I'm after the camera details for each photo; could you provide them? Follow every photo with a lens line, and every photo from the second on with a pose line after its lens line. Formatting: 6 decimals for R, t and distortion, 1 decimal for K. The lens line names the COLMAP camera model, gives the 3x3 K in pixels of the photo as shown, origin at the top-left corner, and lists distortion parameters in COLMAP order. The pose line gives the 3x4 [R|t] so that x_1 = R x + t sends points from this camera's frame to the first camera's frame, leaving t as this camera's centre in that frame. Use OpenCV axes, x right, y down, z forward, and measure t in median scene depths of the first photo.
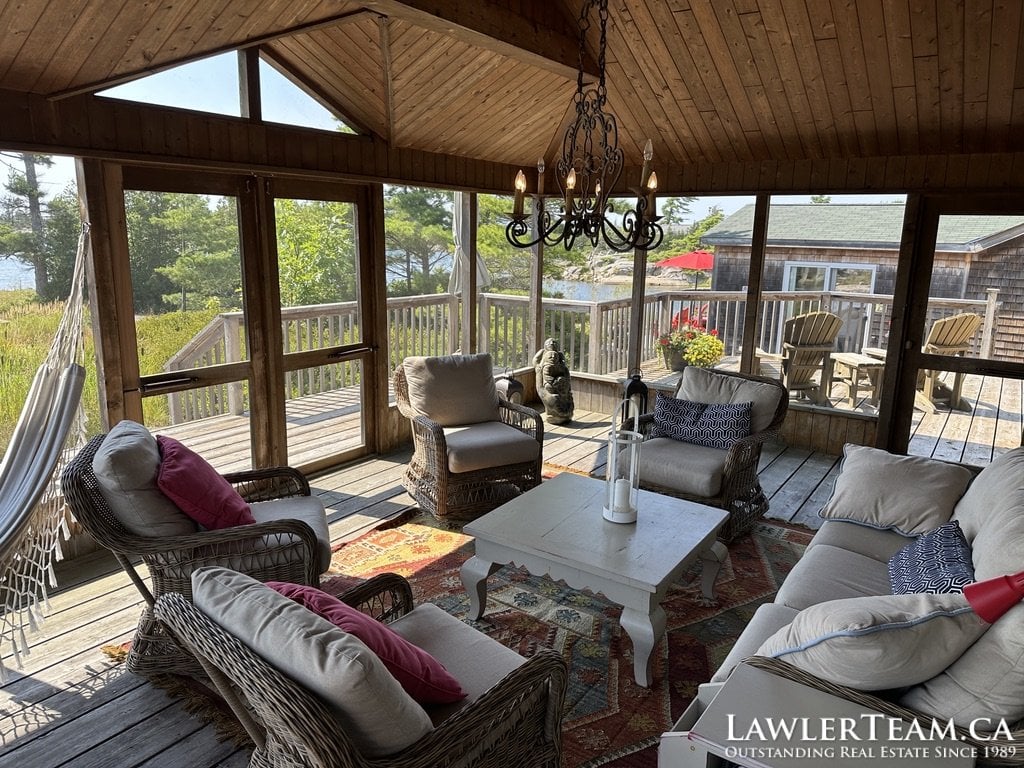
lens RADIAL K [[722.3, 0, 519.2], [0, 722.3, 382.1], [0, 0, 1]] dist [0.063224, -0.073443]
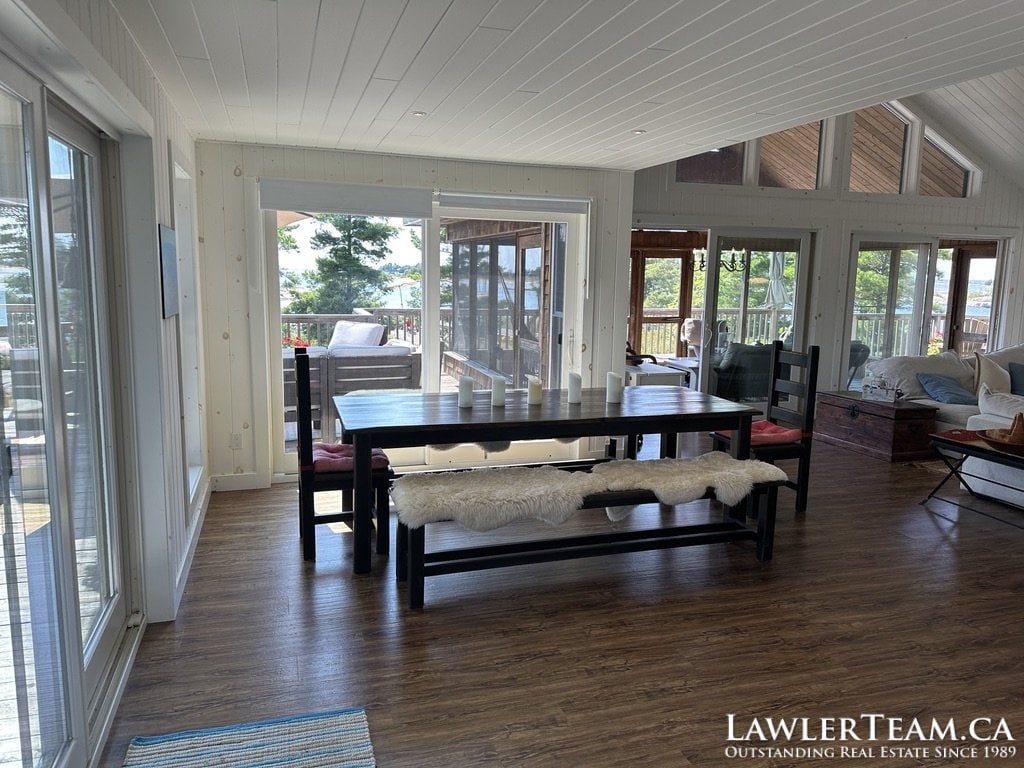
lens RADIAL K [[722.3, 0, 512.9], [0, 722.3, 373.7], [0, 0, 1]] dist [0.063224, -0.073443]
pose [[0.787703, 0.081142, -0.610687, 0.930772], [-0.133206, 0.990271, -0.040240, 0.338565], [0.601481, 0.113044, 0.790849, -1.338722]]
